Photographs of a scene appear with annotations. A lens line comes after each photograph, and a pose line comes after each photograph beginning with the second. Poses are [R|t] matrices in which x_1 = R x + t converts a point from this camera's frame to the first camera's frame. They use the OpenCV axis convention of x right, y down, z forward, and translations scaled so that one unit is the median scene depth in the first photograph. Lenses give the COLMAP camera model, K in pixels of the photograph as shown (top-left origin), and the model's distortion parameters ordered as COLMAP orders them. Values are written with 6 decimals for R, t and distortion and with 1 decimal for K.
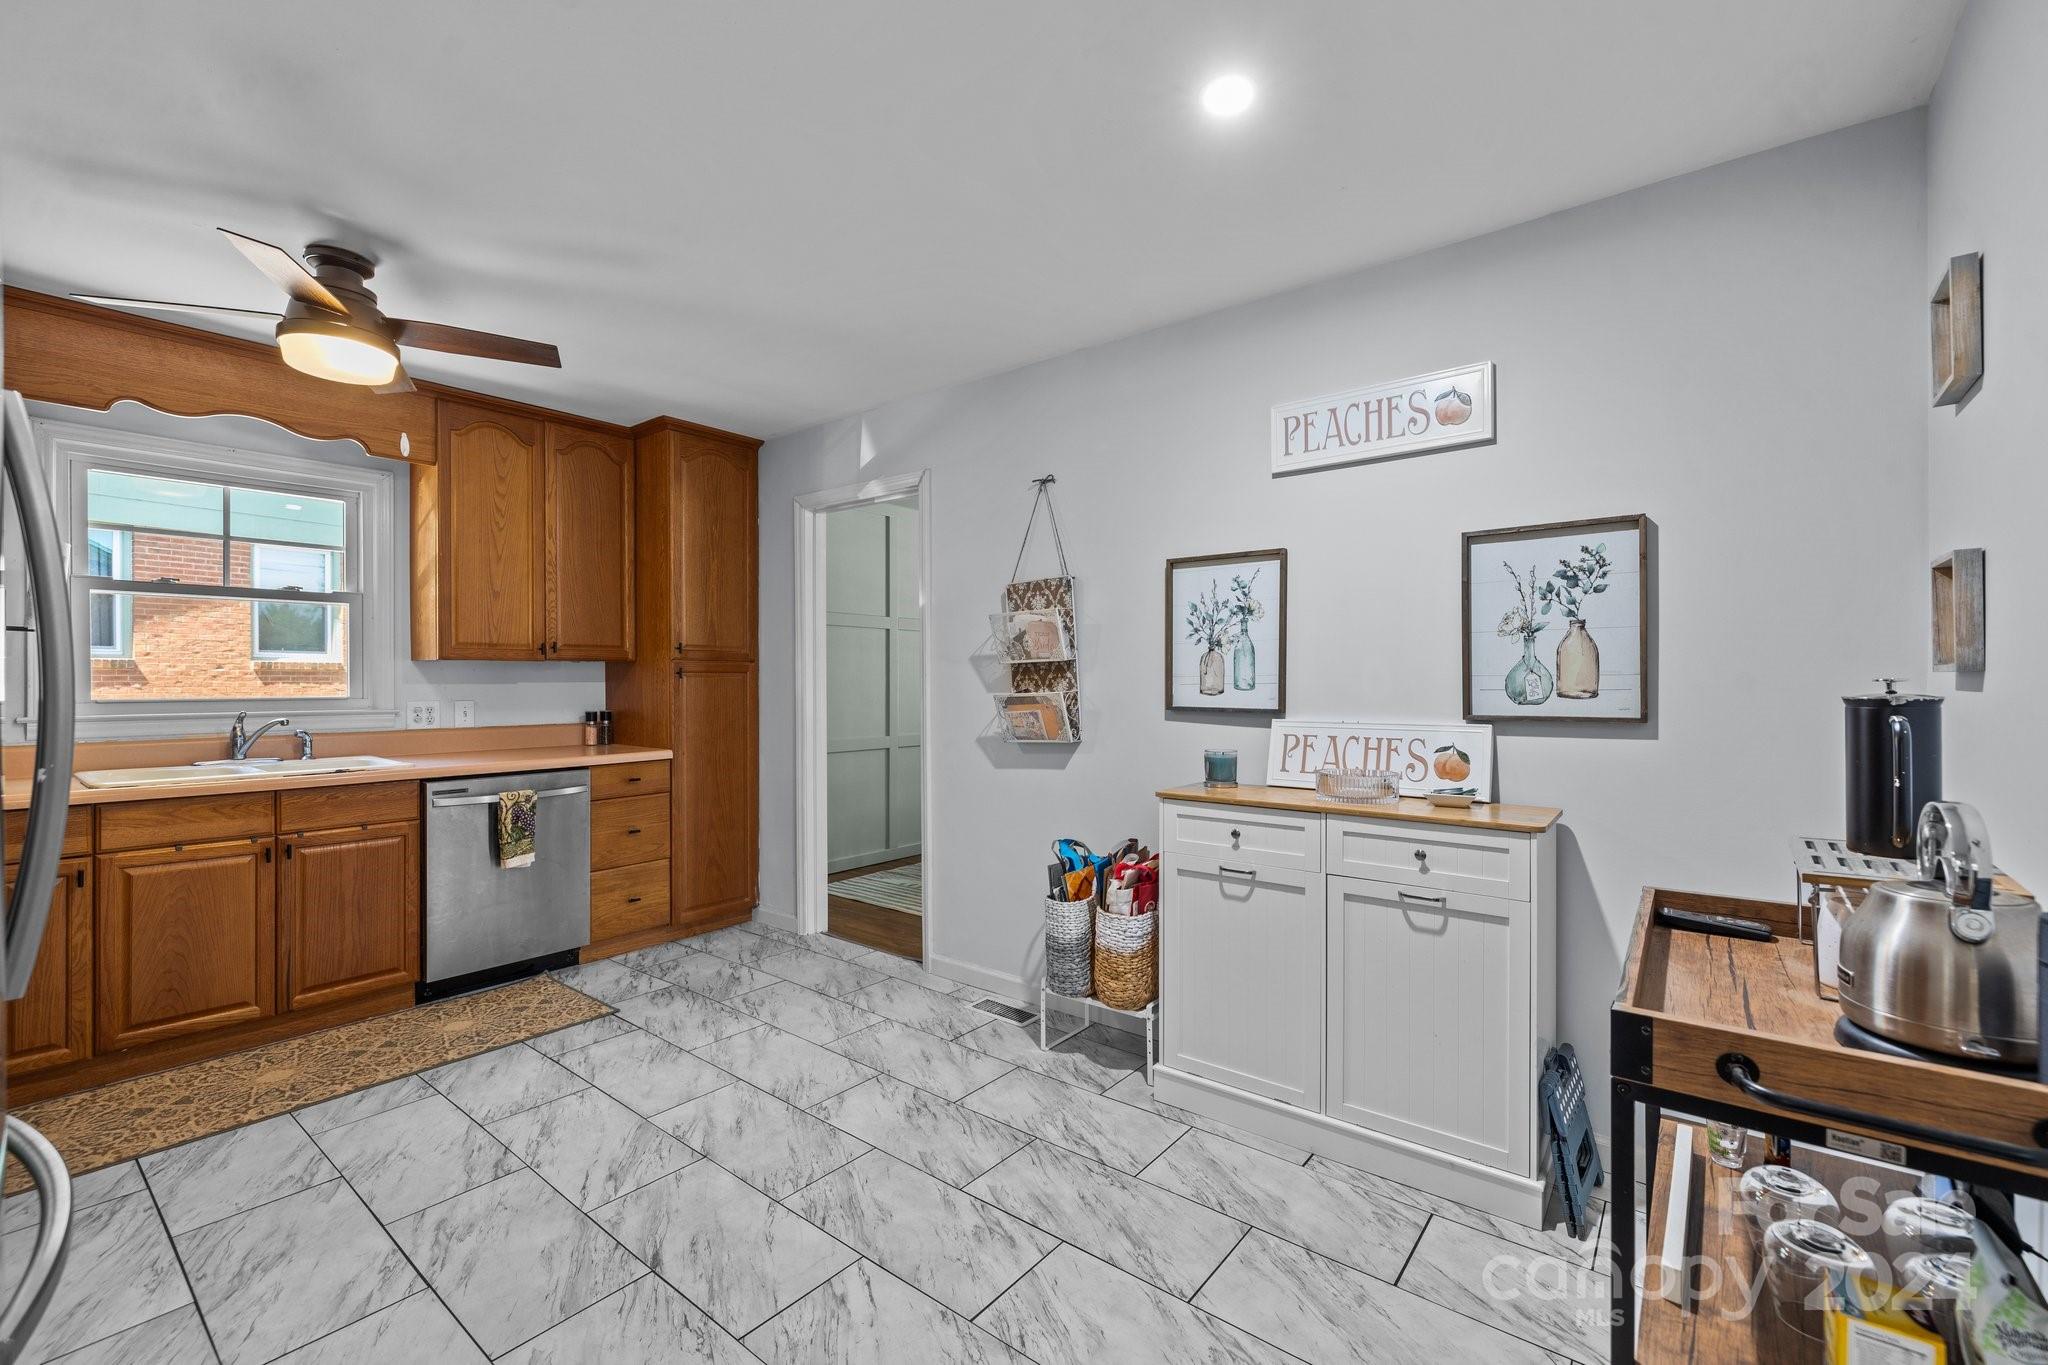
lens RADIAL K [[865.8, 0, 1019.8], [0, 865.8, 687.8], [0, 0, 1]] dist [-0.005309, 0.001324]
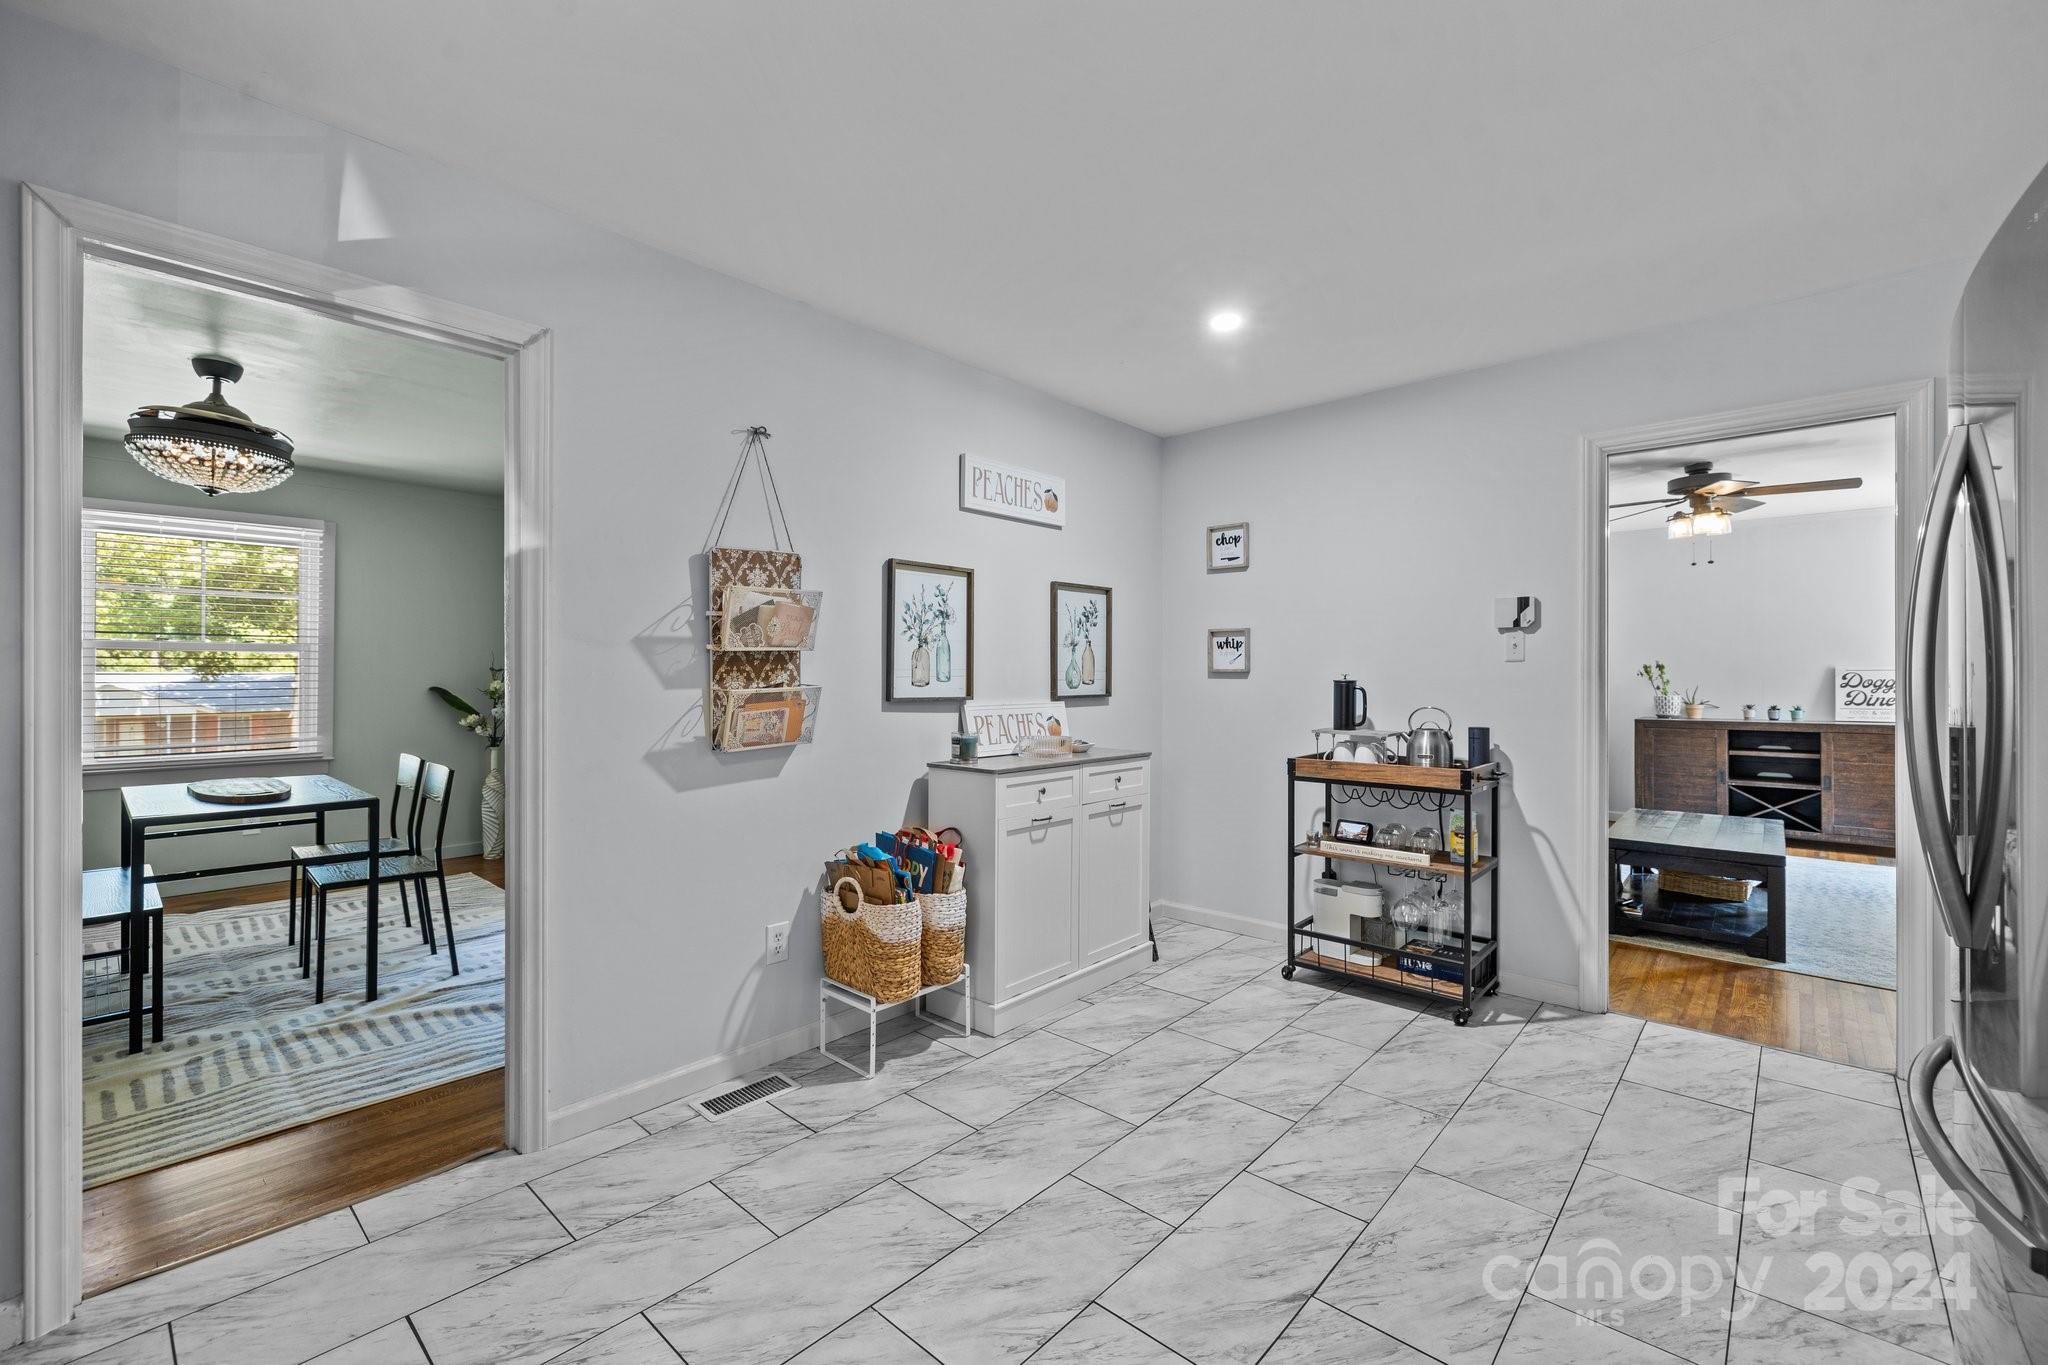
lens RADIAL K [[865.8, 0, 1006.8], [0, 865.8, 671.3], [0, 0, 1]] dist [-0.005309, 0.001324]
pose [[0.067459, 0.004869, 0.997710, -0.802302], [0.005033, 0.999974, -0.005220, -0.004333], [-0.997709, 0.005374, 0.067433, 0.727217]]
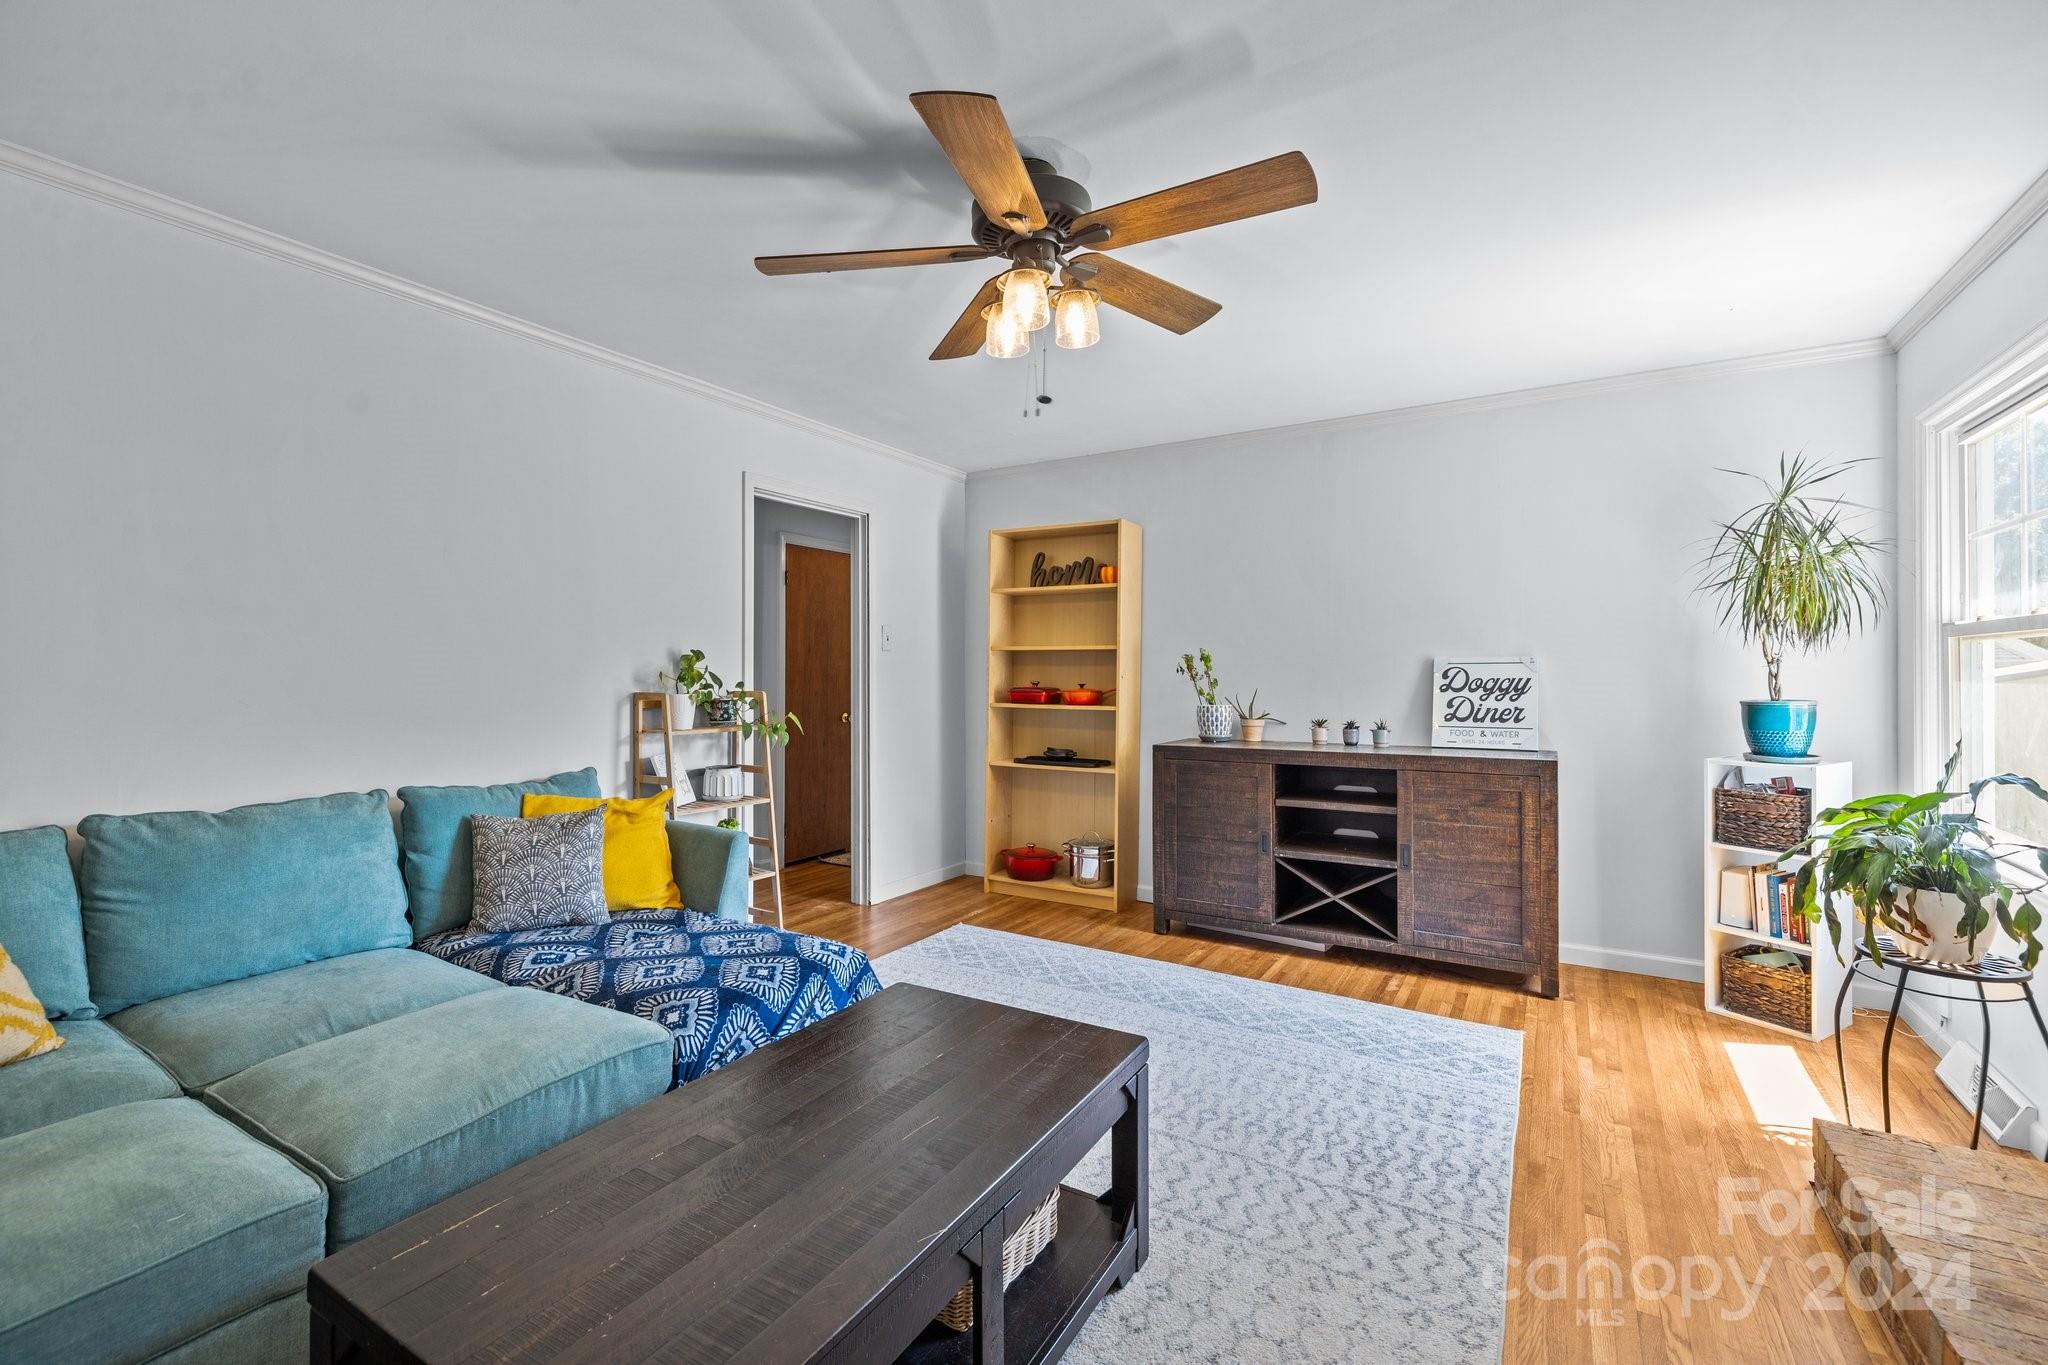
lens RADIAL K [[865.8, 0, 1015.3], [0, 865.8, 680.1], [0, 0, 1]] dist [-0.005309, 0.001324]
pose [[-0.119216, -0.003565, 0.992862, 0.176894], [0.007367, 0.999963, 0.004475, 0.006238], [-0.992841, 0.007848, -0.119185, -0.318443]]
